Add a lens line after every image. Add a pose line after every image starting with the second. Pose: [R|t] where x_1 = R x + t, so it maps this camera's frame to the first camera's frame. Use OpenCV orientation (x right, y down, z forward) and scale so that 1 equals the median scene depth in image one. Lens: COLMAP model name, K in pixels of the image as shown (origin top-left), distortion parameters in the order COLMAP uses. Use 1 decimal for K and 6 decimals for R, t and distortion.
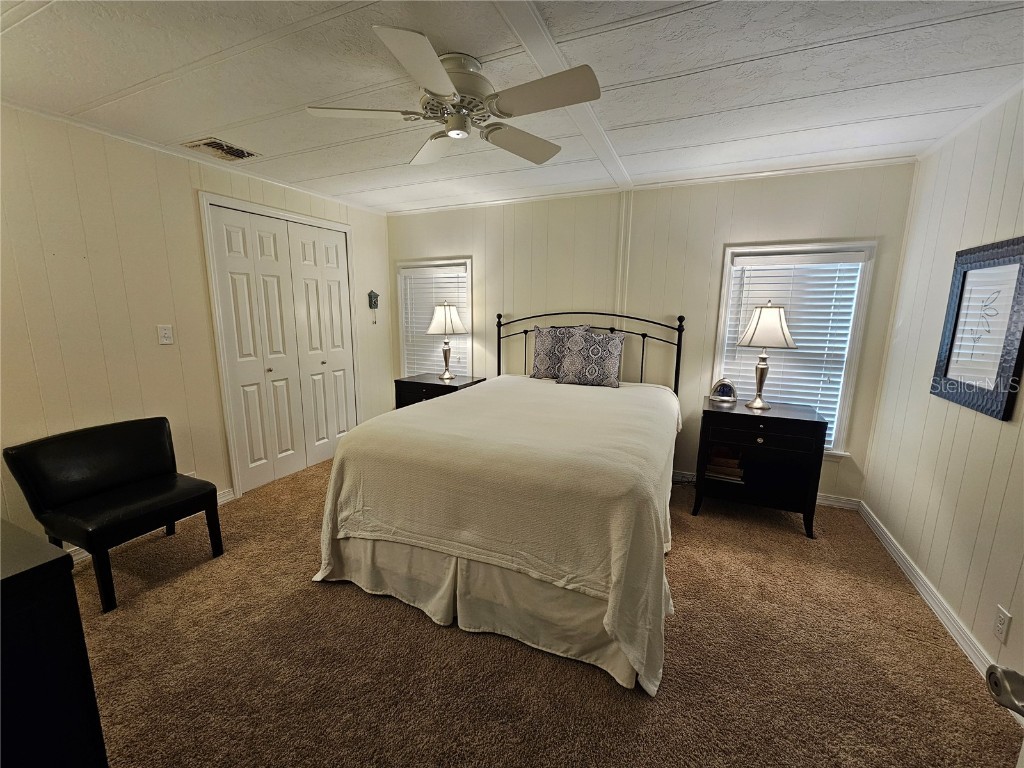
lens RADIAL K [[417.6, 0, 508.6], [0, 417.6, 382.3], [0, 0, 1]] dist [-0.002257, -0.000561]
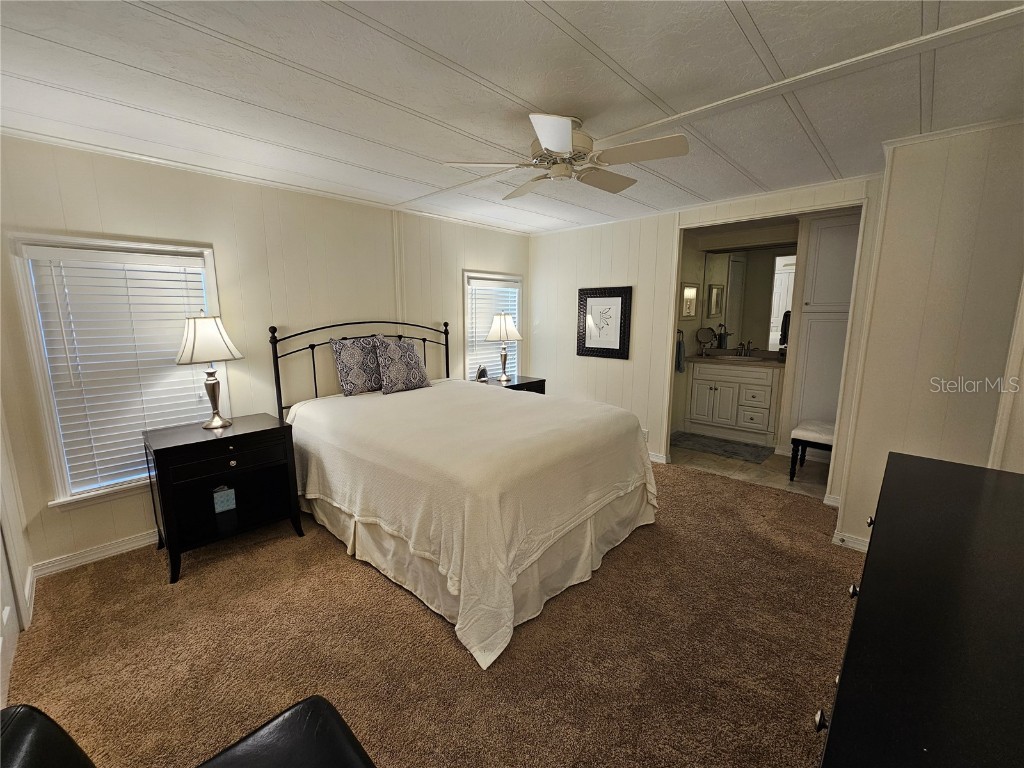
lens RADIAL K [[417.6, 0, 508.6], [0, 417.6, 382.3], [0, 0, 1]] dist [-0.002257, -0.000561]
pose [[0.321612, -0.166566, 0.932106, -0.710905], [0.166004, 0.979078, 0.117682, -0.093730], [-0.932206, 0.116886, 0.342534, 0.392812]]
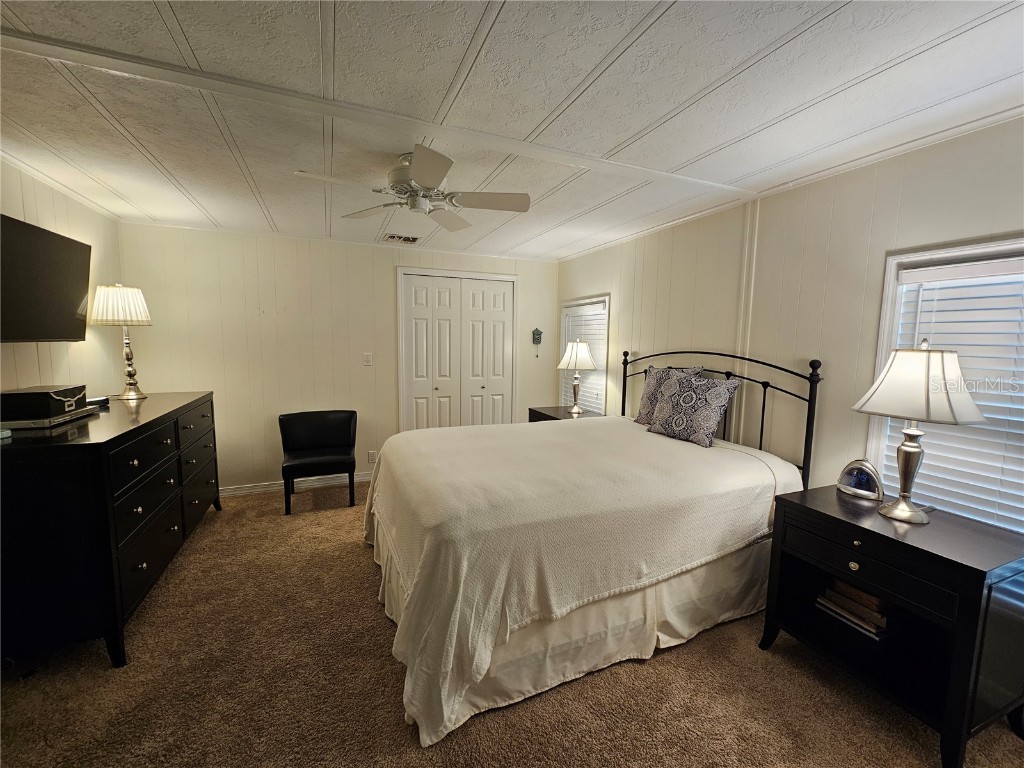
lens RADIAL K [[417.6, 0, 508.6], [0, 417.6, 382.3], [0, 0, 1]] dist [-0.002257, -0.000561]
pose [[0.739398, 0.072115, -0.669395, 0.484210], [-0.125013, 0.991663, -0.031253, -0.035660], [0.661561, 0.106791, 0.742249, 0.146244]]
